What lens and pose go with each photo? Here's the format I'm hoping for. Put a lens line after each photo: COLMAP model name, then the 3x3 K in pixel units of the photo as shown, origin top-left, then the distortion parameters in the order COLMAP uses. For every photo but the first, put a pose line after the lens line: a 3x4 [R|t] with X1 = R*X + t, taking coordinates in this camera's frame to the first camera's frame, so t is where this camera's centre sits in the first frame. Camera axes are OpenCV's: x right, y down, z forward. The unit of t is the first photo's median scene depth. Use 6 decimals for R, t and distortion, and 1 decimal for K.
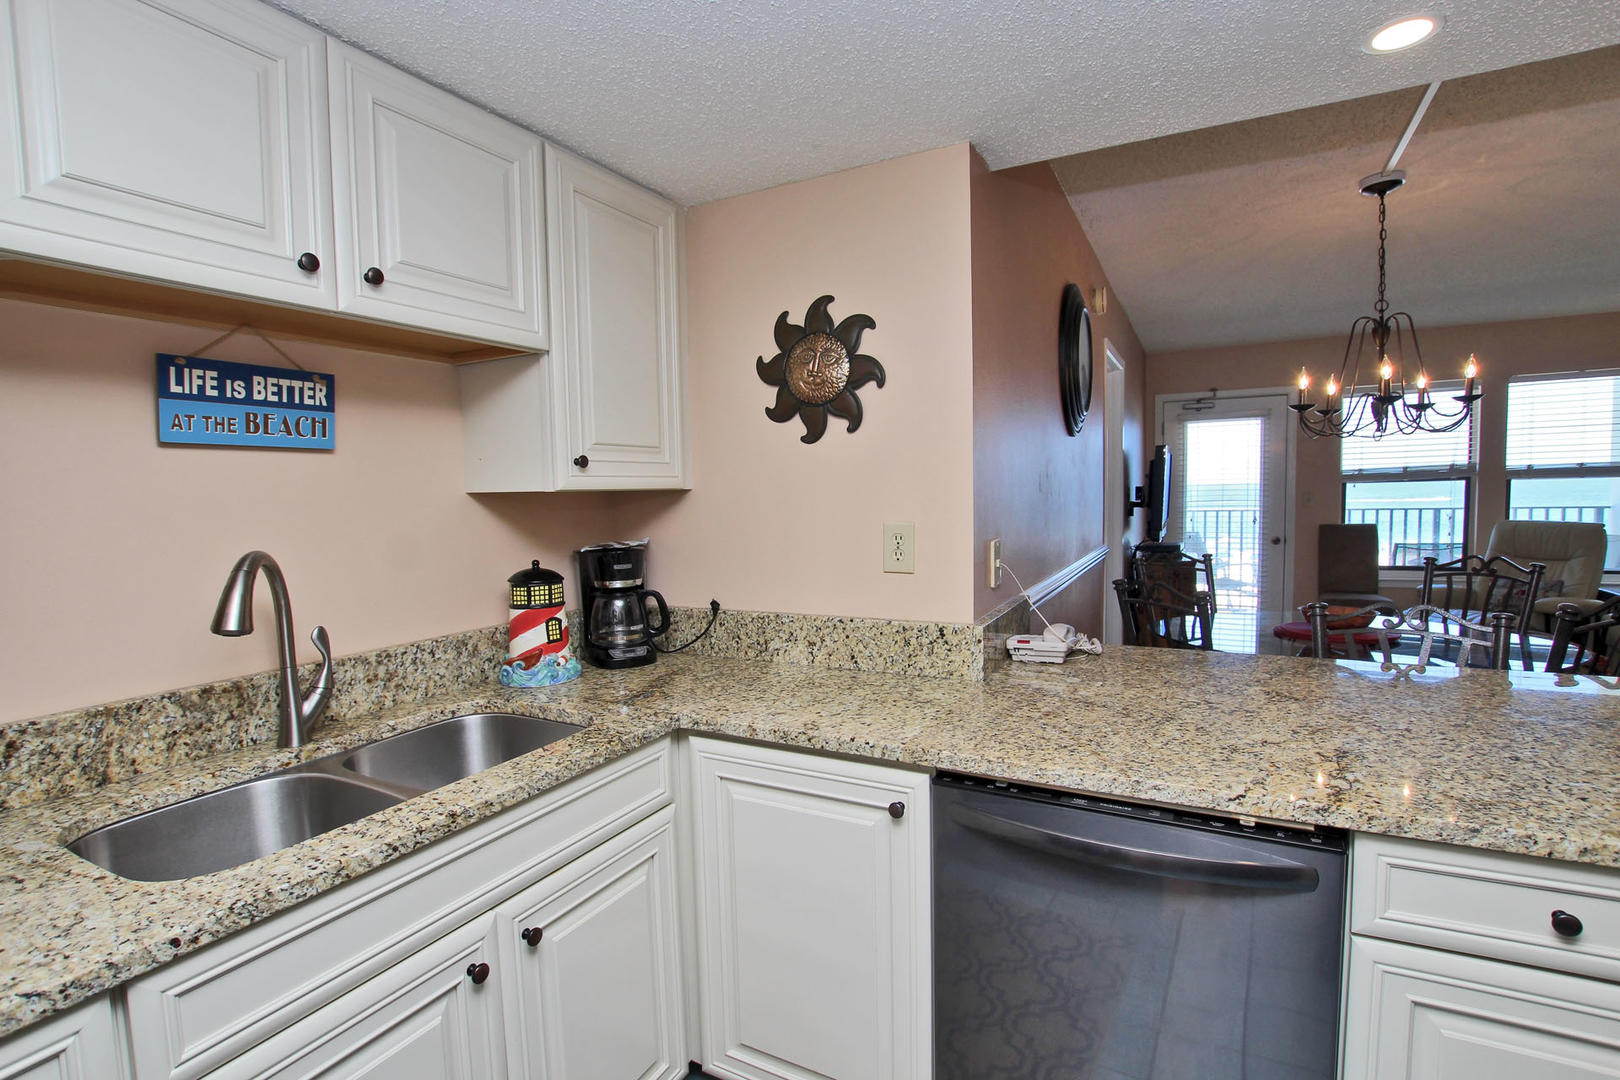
lens RADIAL K [[754.4, 0, 811.7], [0, 754.4, 544.2], [0, 0, 1]] dist [-0.032320, 0.005026]
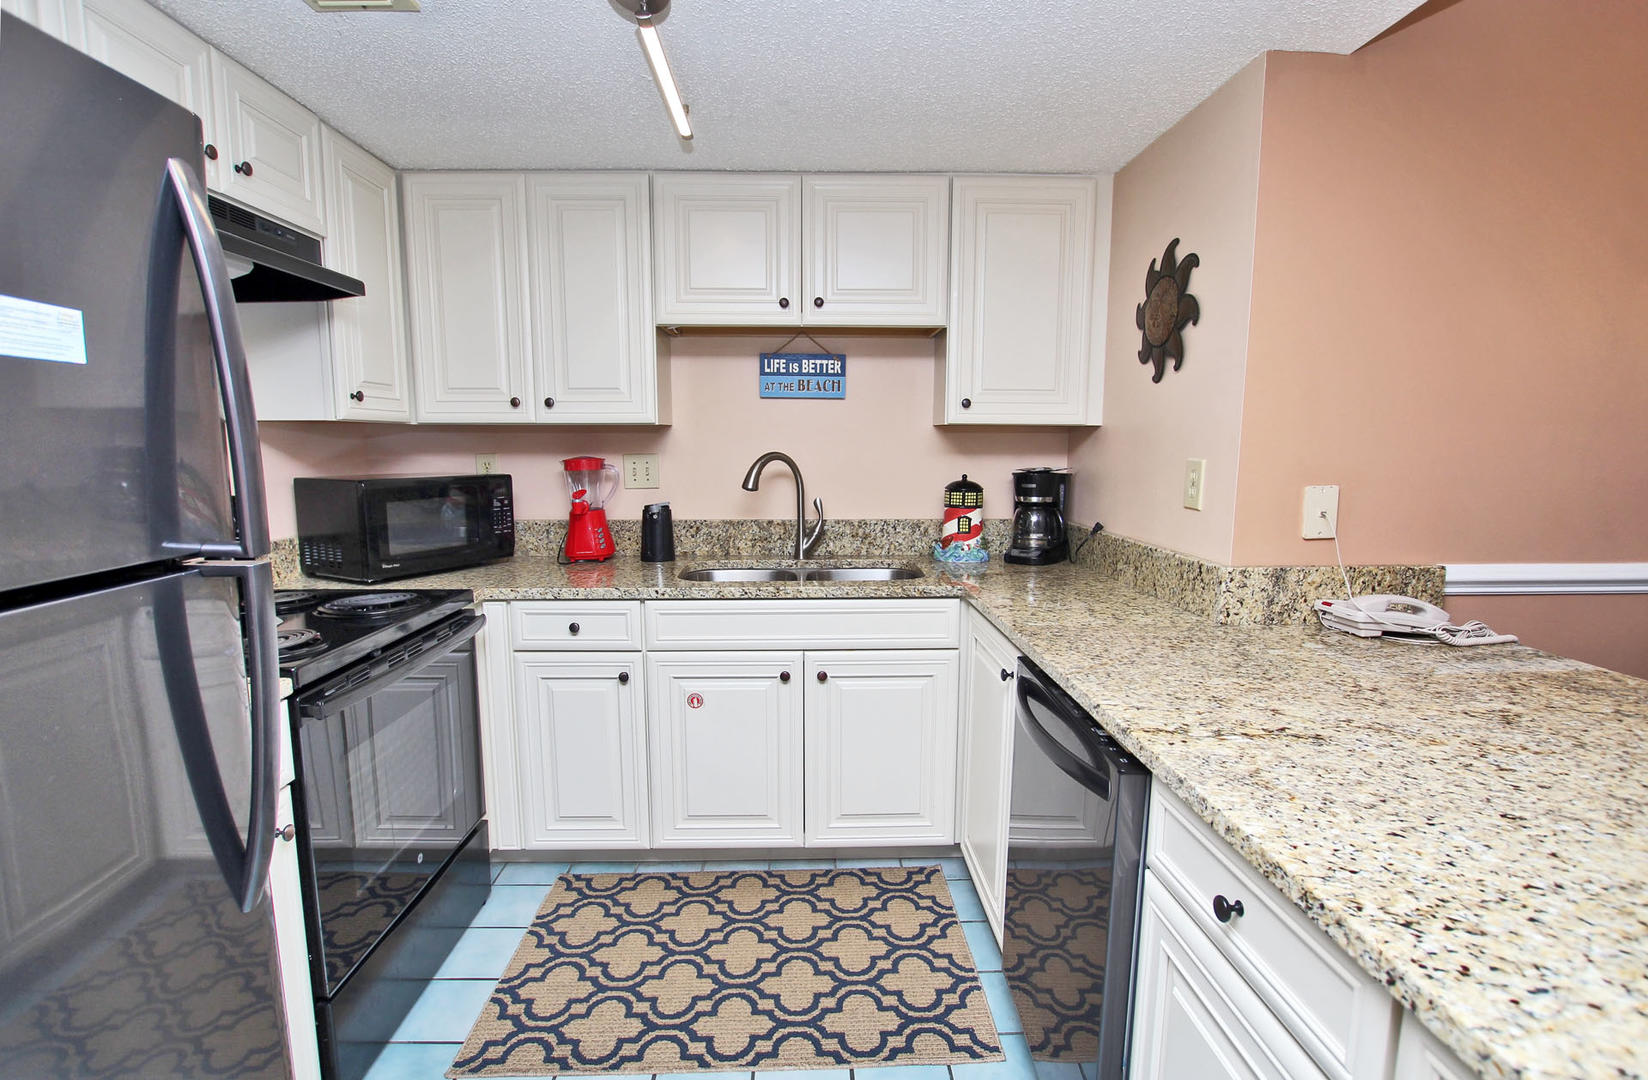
lens RADIAL K [[769.8, 0, 824.0], [0, 769.8, 540.0], [0, 0, 1]] dist [-0.024517, 0.000176]
pose [[0.507338, 0.135606, -0.851010, 0.940837], [-0.075378, 0.990739, 0.112934, 0.000102], [0.858444, 0.006852, 0.512862, 0.053660]]
